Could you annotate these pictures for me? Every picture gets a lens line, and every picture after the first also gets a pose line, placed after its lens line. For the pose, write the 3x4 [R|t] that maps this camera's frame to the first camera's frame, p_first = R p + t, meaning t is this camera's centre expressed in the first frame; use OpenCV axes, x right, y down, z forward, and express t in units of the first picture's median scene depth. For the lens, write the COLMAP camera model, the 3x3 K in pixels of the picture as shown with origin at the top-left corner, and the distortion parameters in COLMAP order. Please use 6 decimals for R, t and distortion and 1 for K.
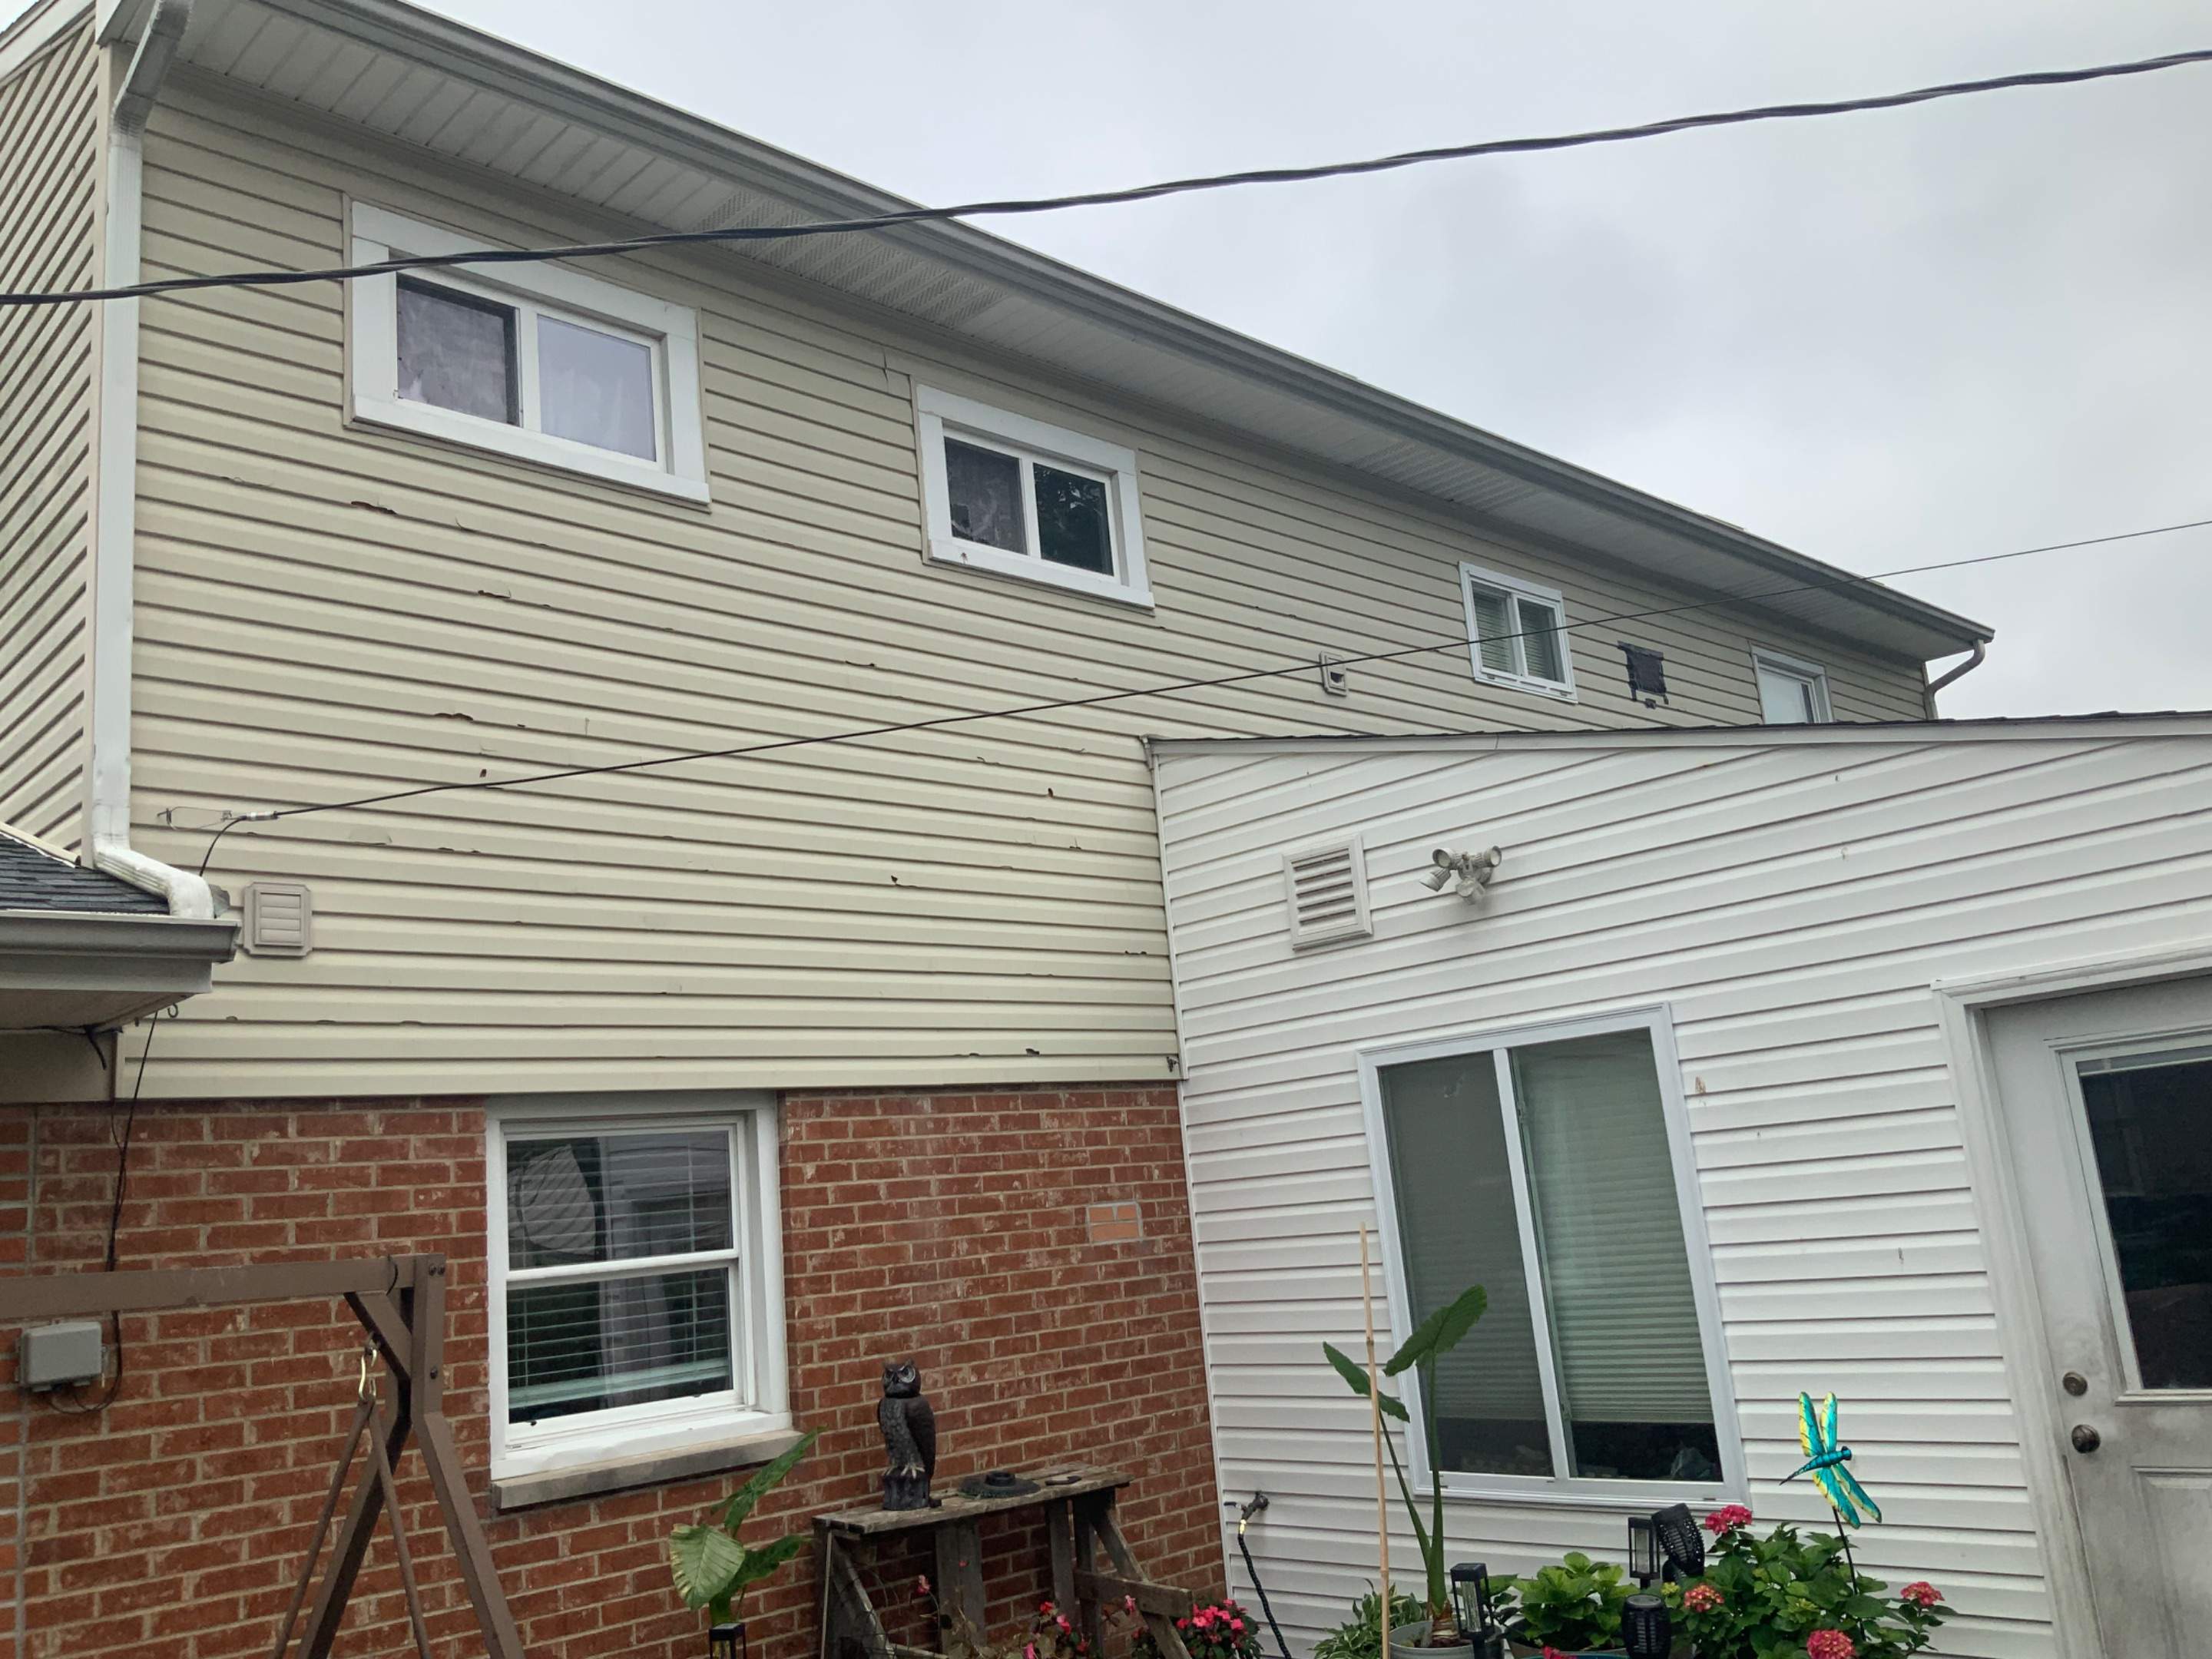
lens RADIAL K [[1746.2, 0, 1147.6], [0, 1746.2, 841.6], [0, 0, 1]] dist [0.099565, -0.174868]
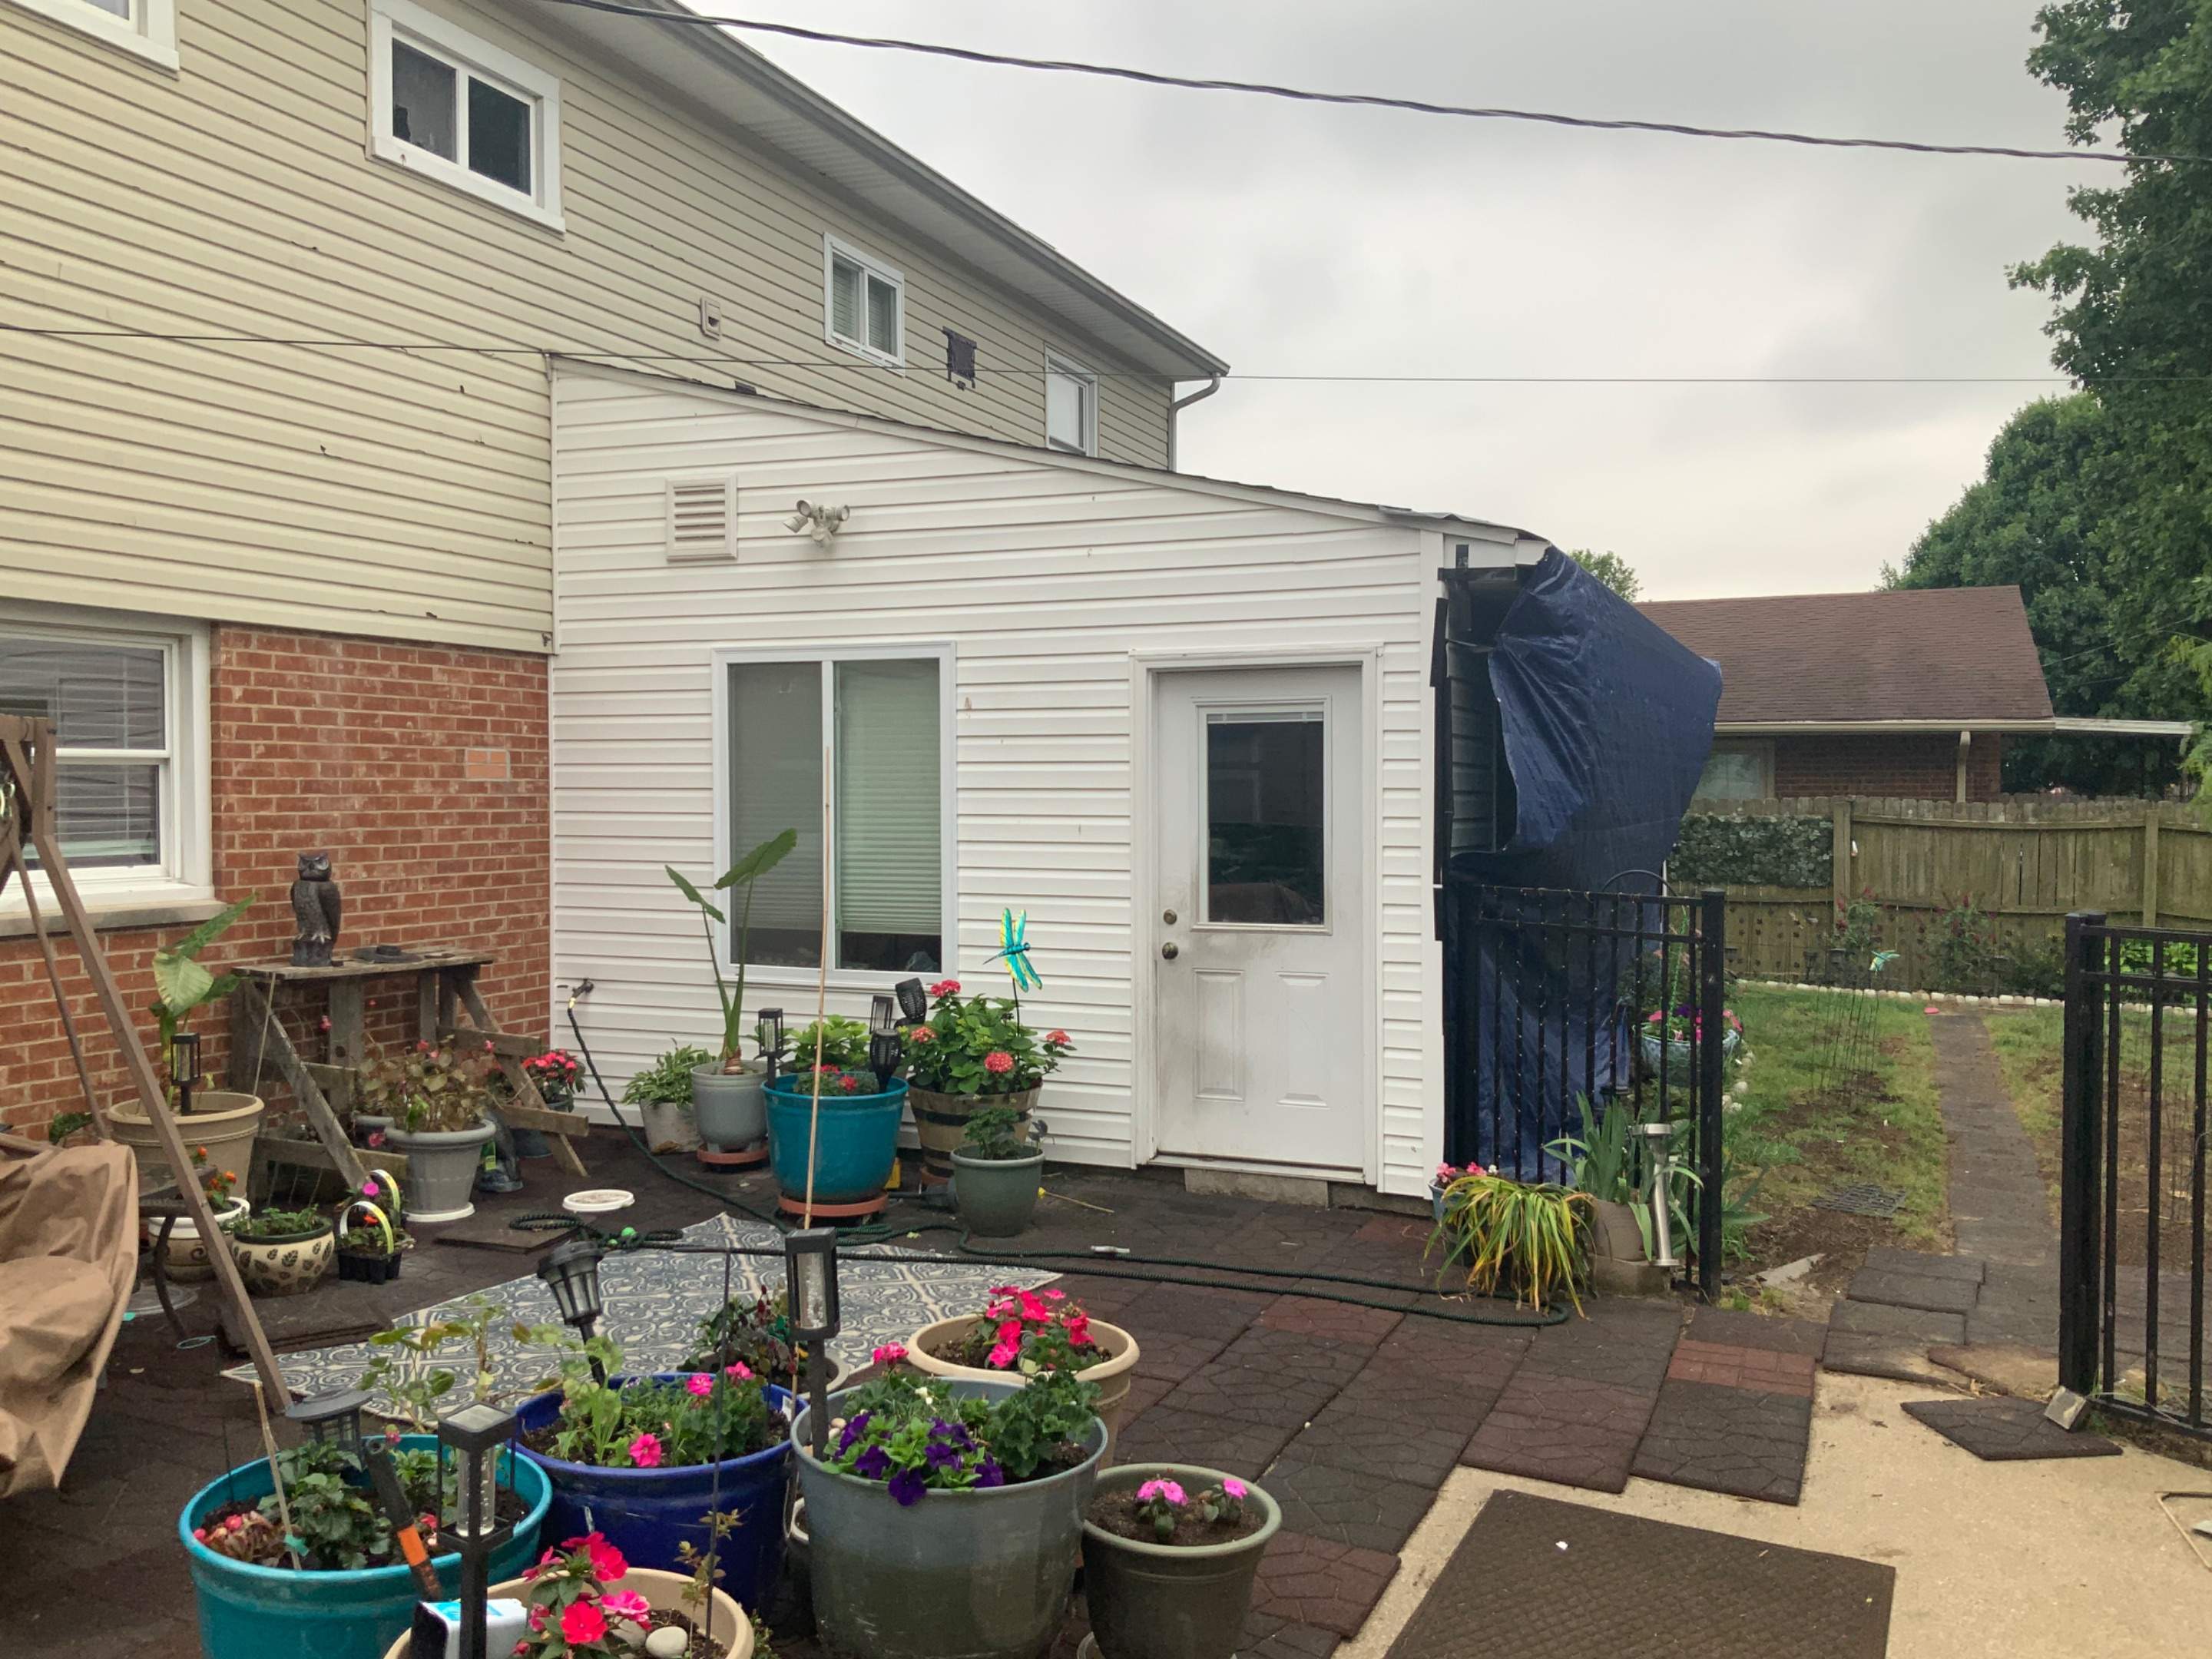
lens RADIAL K [[1777.3, 0, 1026.0], [0, 1777.3, 827.8], [0, 0, 1]] dist [0.038485, -0.086943]
pose [[0.929586, 0.085299, 0.358600, -0.122994], [-0.160512, 0.969448, 0.185490, -0.030015], [-0.331822, -0.229988, 0.914877, -0.282957]]
